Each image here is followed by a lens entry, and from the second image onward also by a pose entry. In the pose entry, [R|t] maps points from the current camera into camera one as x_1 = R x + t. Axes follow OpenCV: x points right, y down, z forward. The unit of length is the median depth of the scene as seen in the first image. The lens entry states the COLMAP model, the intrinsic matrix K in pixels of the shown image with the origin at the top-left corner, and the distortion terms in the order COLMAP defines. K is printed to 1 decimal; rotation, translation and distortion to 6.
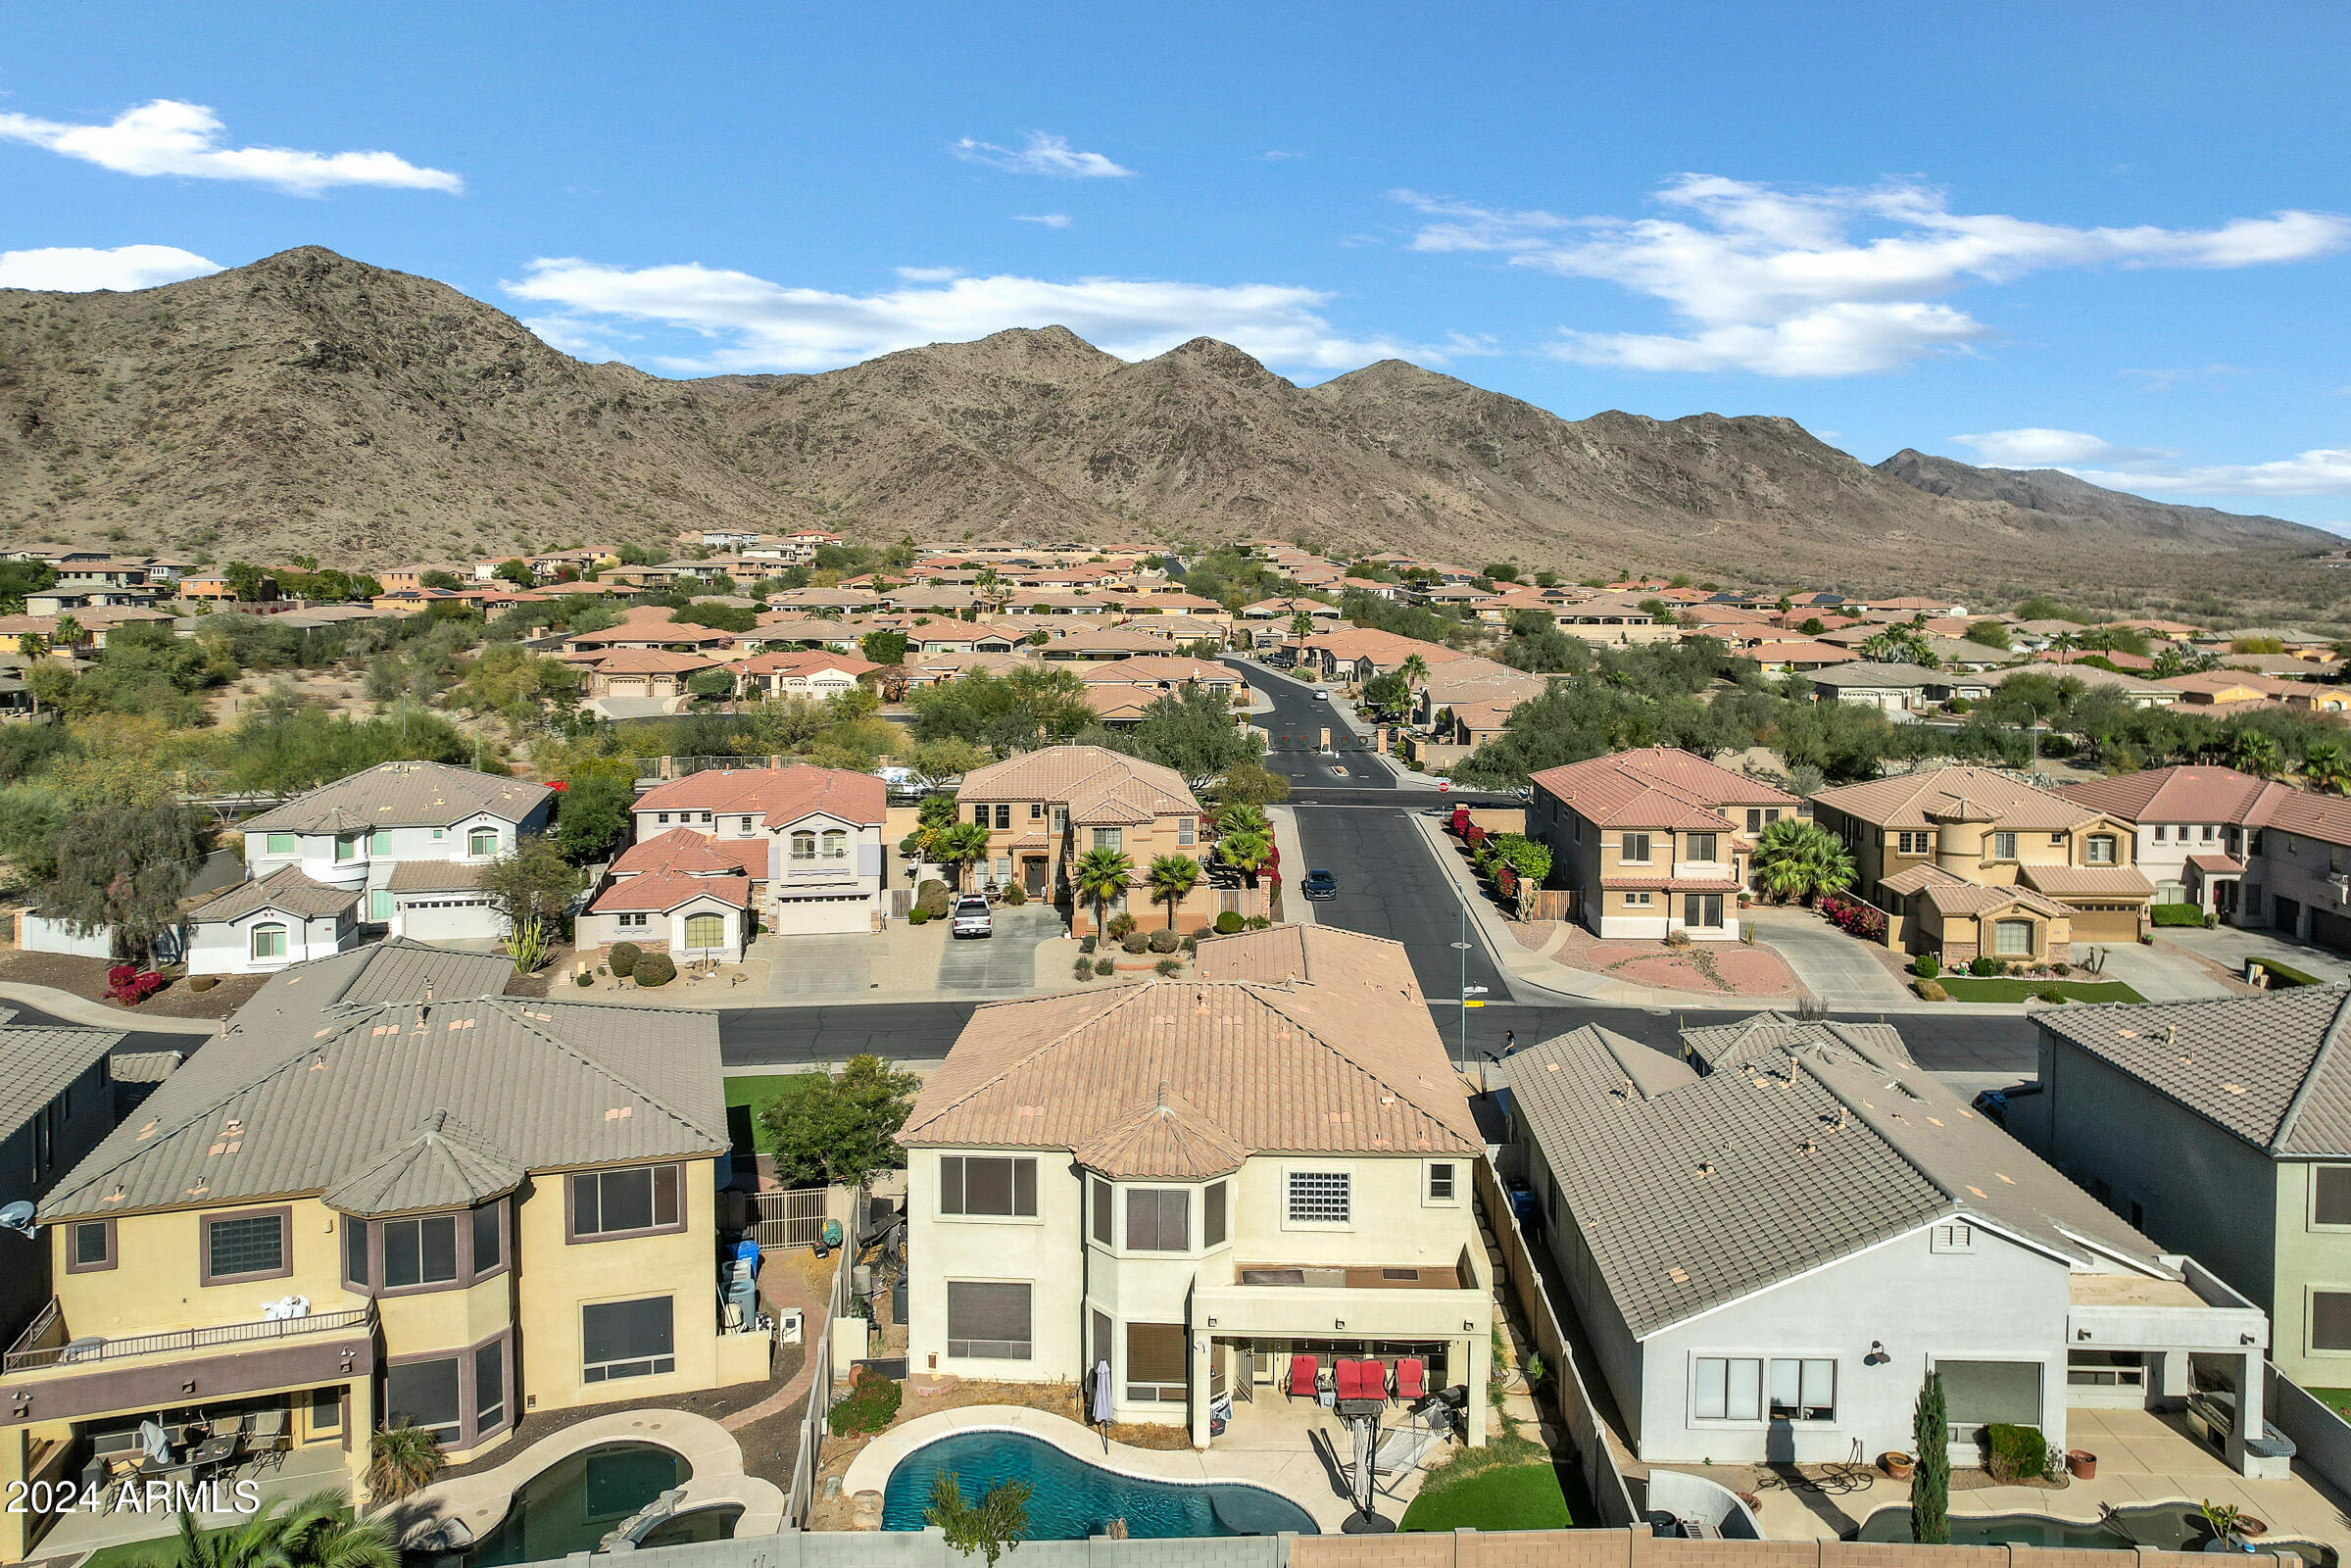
lens RADIAL K [[1610.8, 0, 1218.5], [0, 1610.8, 617.7], [0, 0, 1]] dist [-0.093964, 0.093923]
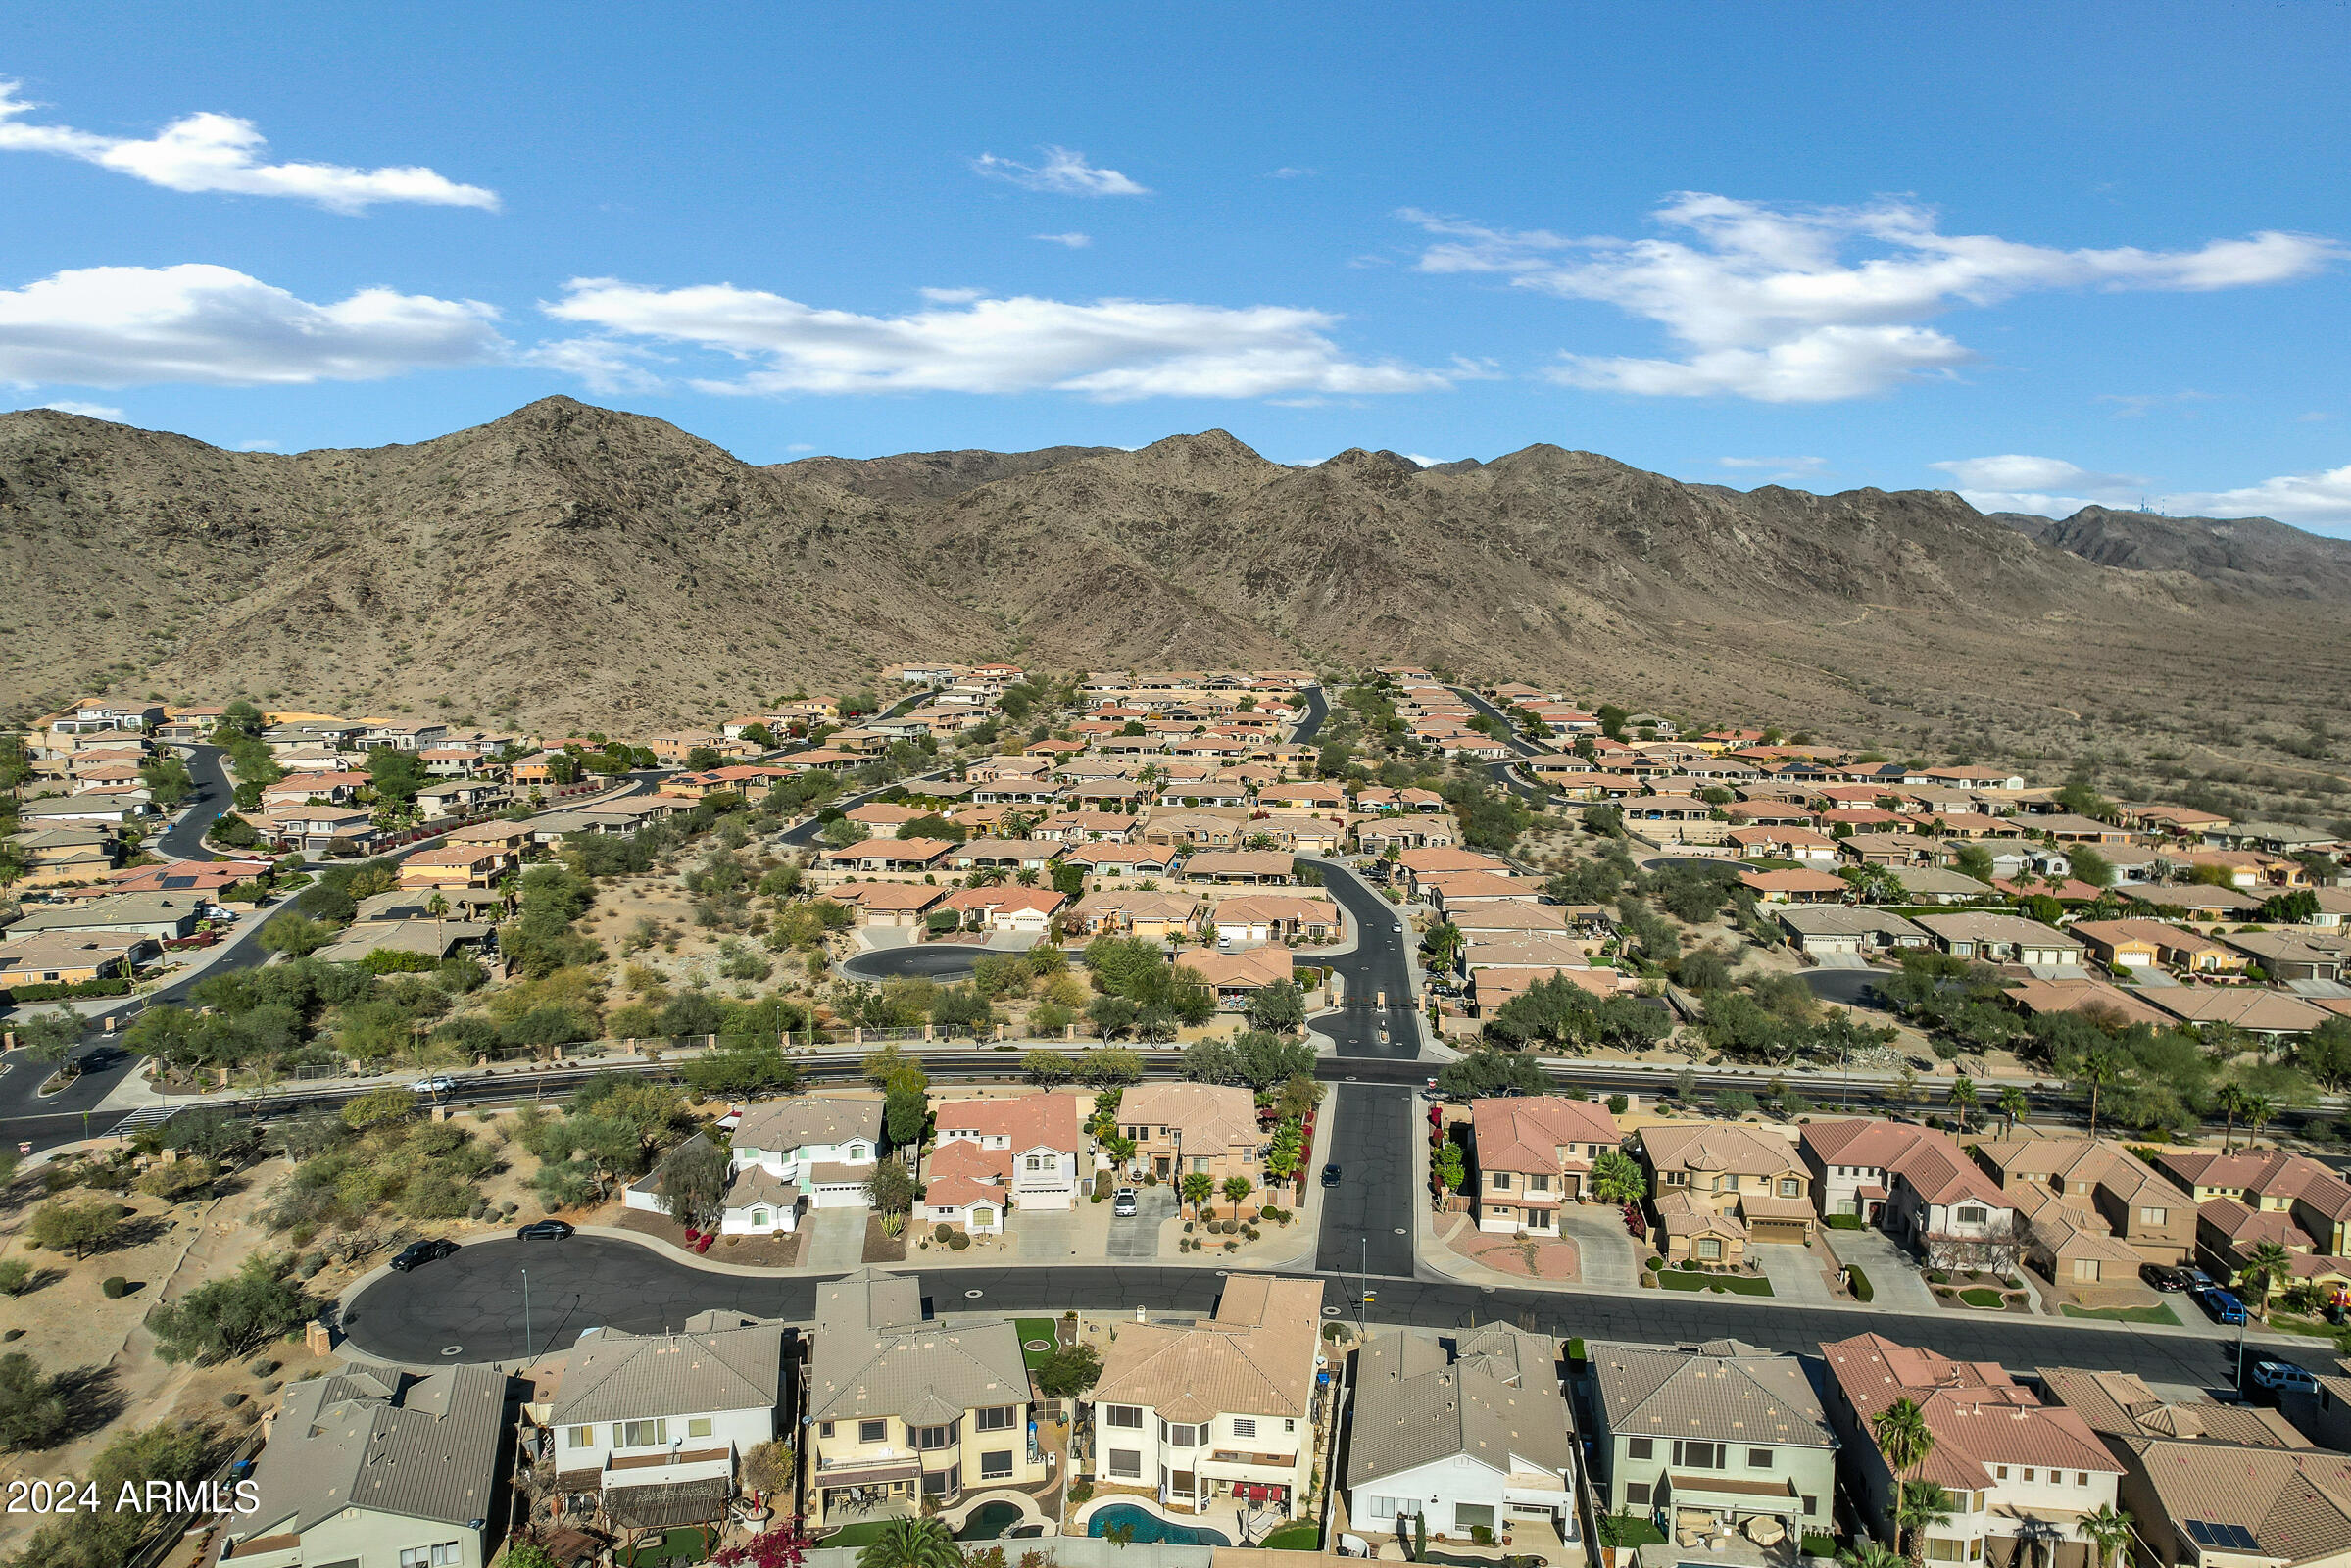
lens RADIAL K [[1601.3, 0, 1211.5], [0, 1601.3, 778.2], [0, 0, 1]] dist [-0.079855, 0.052975]
pose [[0.994166, 0.015577, -0.106729, 0.022236], [-0.007110, 0.996829, 0.079260, -0.076548], [0.107625, -0.078039, 0.991124, -0.128020]]
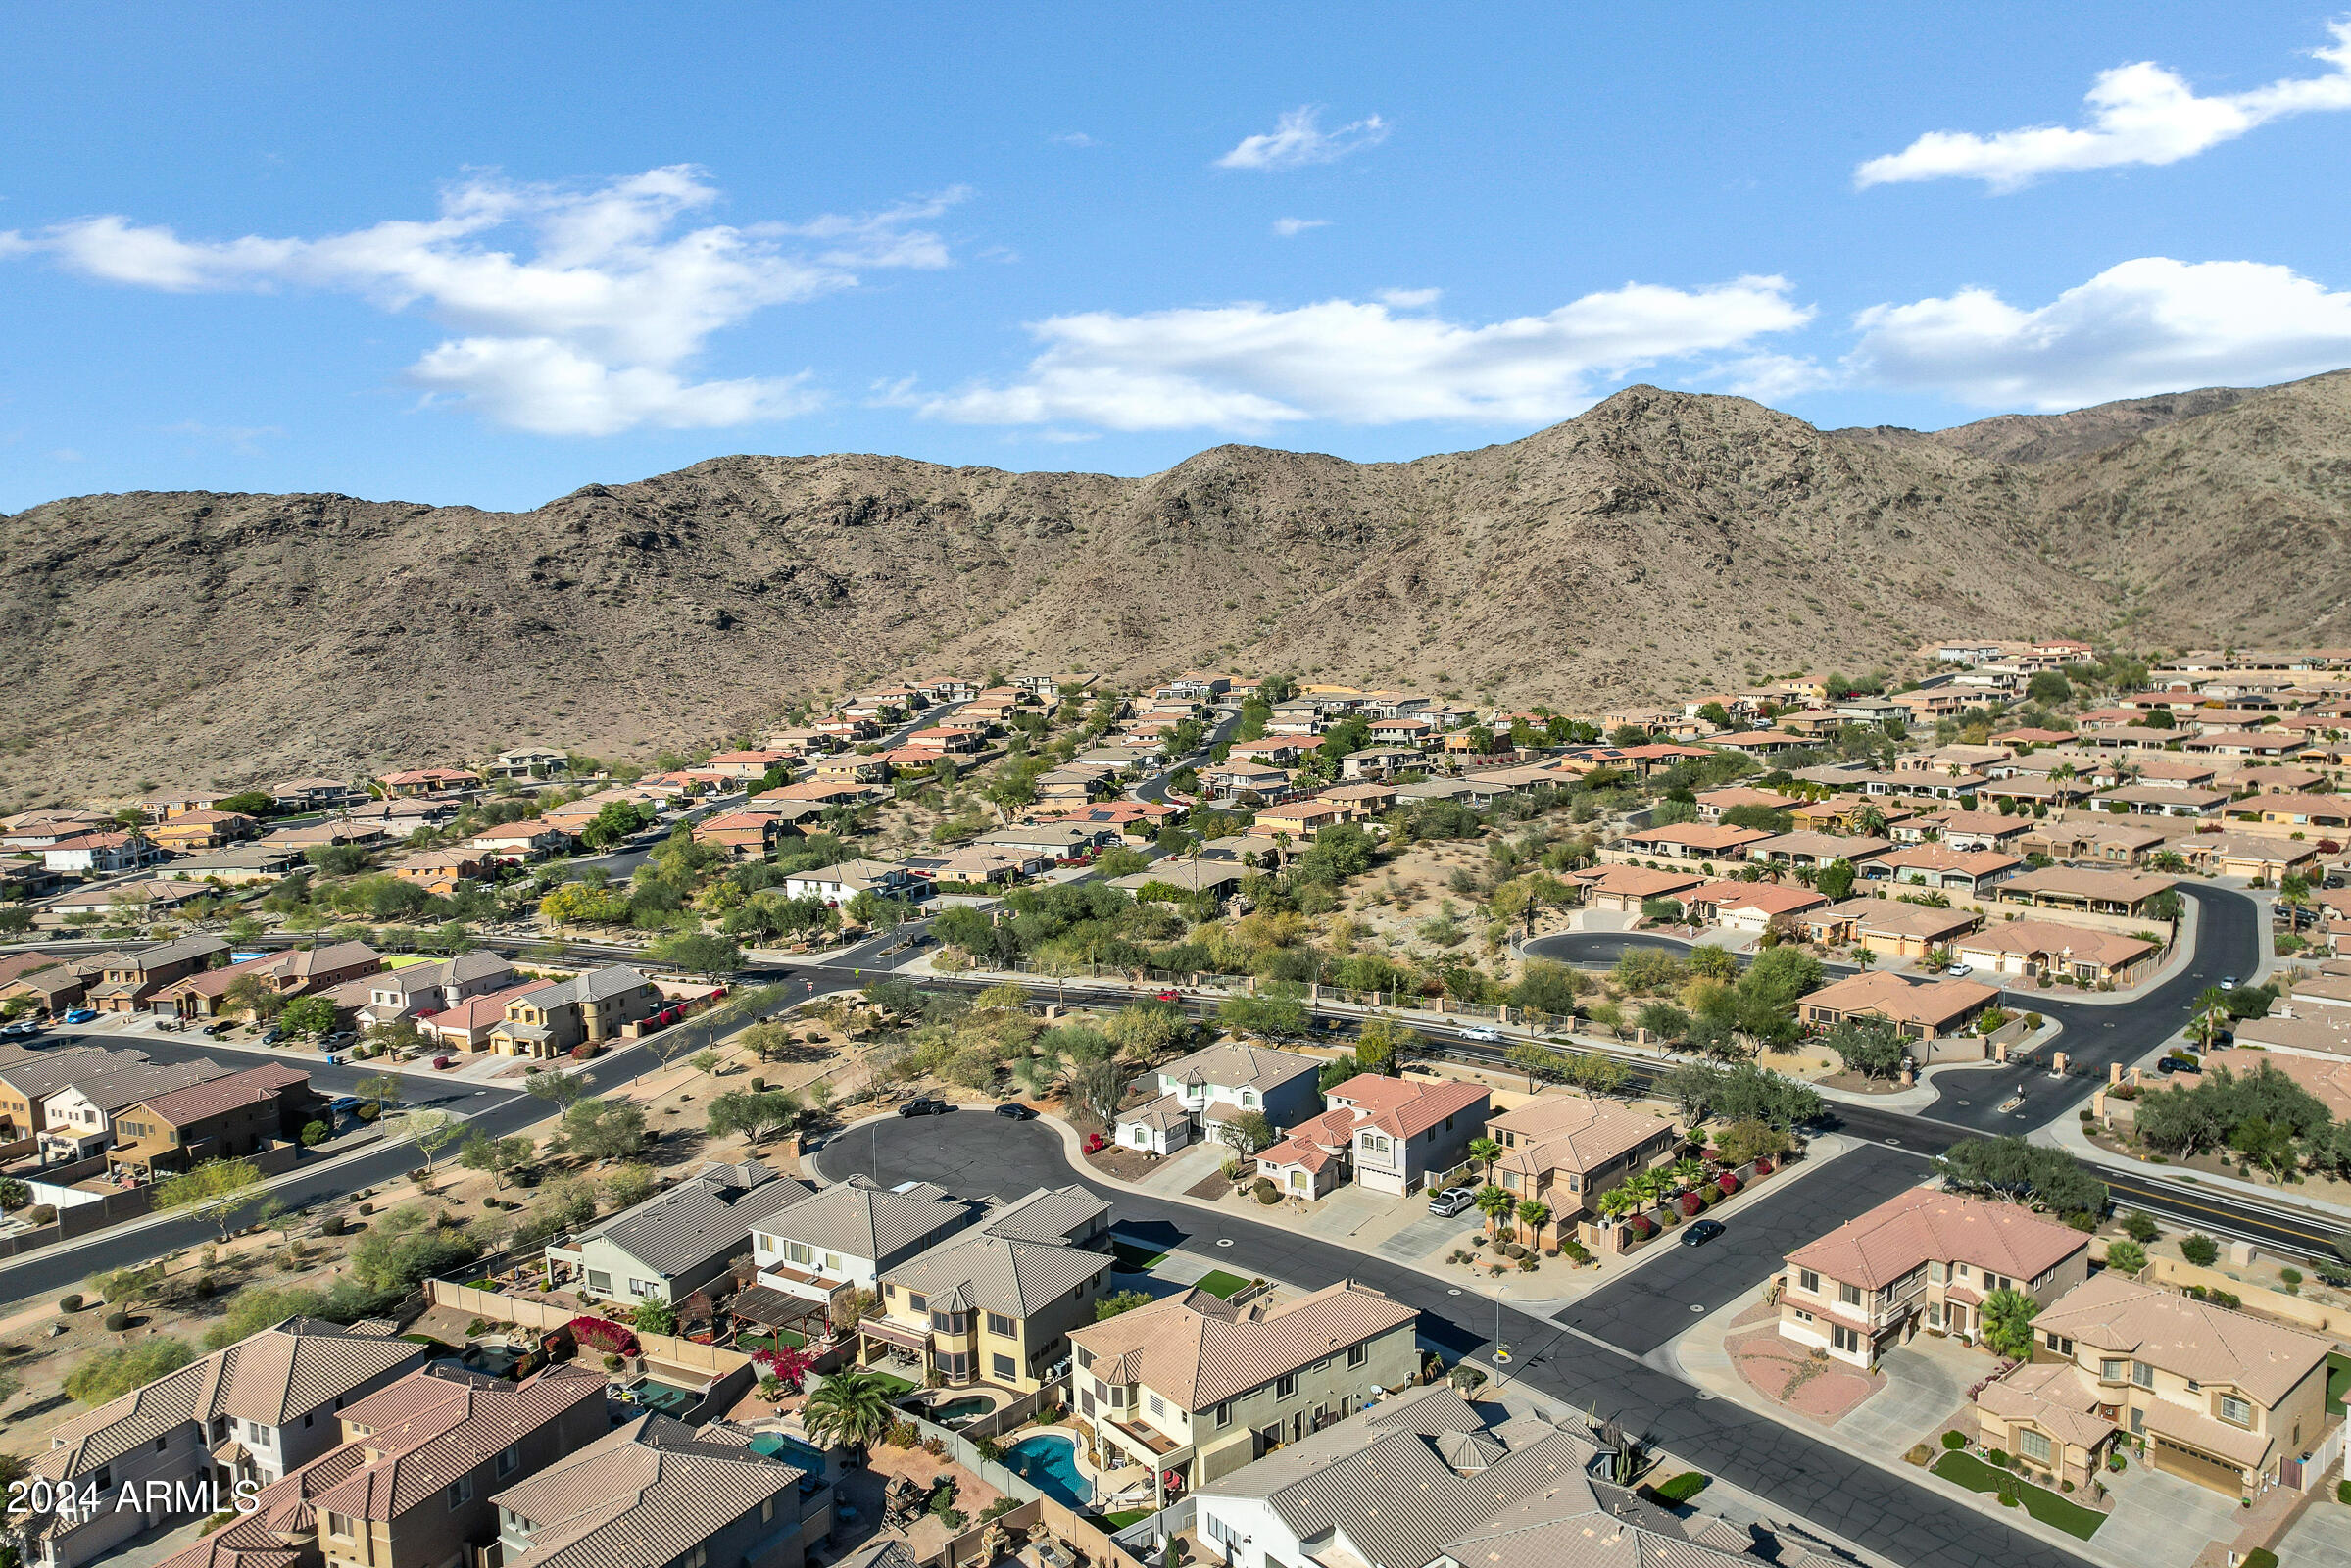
lens RADIAL K [[1580.8, 0, 1149.6], [0, 1580.8, 759.6], [0, 0, 1]] dist [-0.069914, 0.057469]
pose [[0.629394, 0.057107, -0.774985, 0.165525], [0.009616, 0.996647, 0.081250, -0.076607], [0.777027, -0.058590, 0.626735, -0.049871]]
